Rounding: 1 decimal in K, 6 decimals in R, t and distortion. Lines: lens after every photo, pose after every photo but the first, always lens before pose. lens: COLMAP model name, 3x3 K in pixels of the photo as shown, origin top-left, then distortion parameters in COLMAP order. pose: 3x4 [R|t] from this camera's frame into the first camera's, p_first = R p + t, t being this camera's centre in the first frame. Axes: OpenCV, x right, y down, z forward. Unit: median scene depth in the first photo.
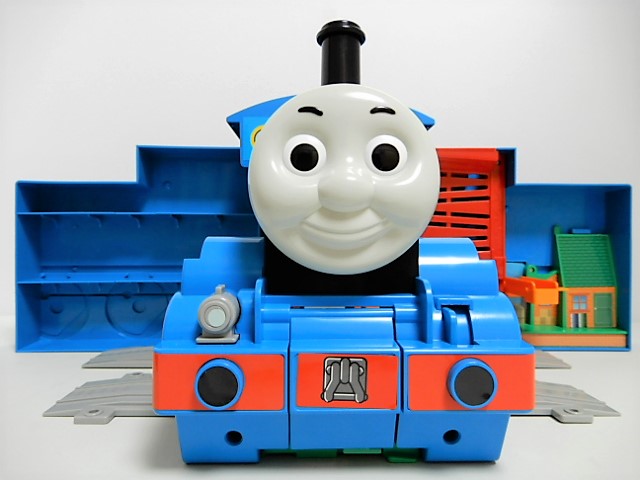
lens RADIAL K [[446.2, 0, 319.4], [0, 446.2, 243.5], [0, 0, 1]] dist [-0.005513, 0.002398]
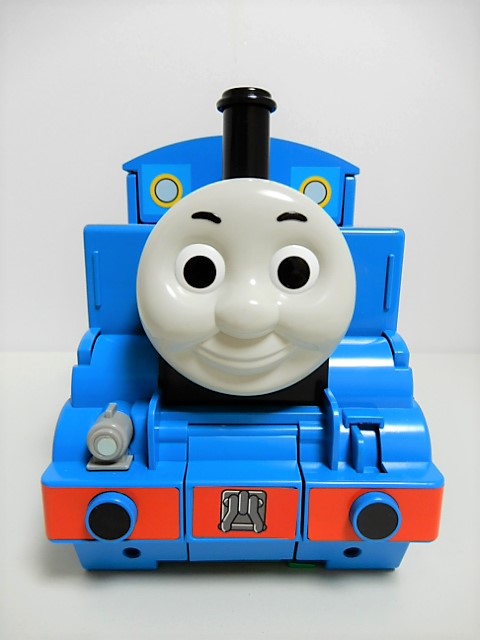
lens RADIAL K [[446.2, 0, 240.8], [0, 446.2, 324.1], [0, 0, 1]] dist [-0.005513, 0.002398]
pose [[0.999952, 0.008481, 0.004813, 0.042078], [-0.009261, 0.980543, 0.196088, -0.263539], [-0.003057, -0.196123, 0.980574, 0.132751]]
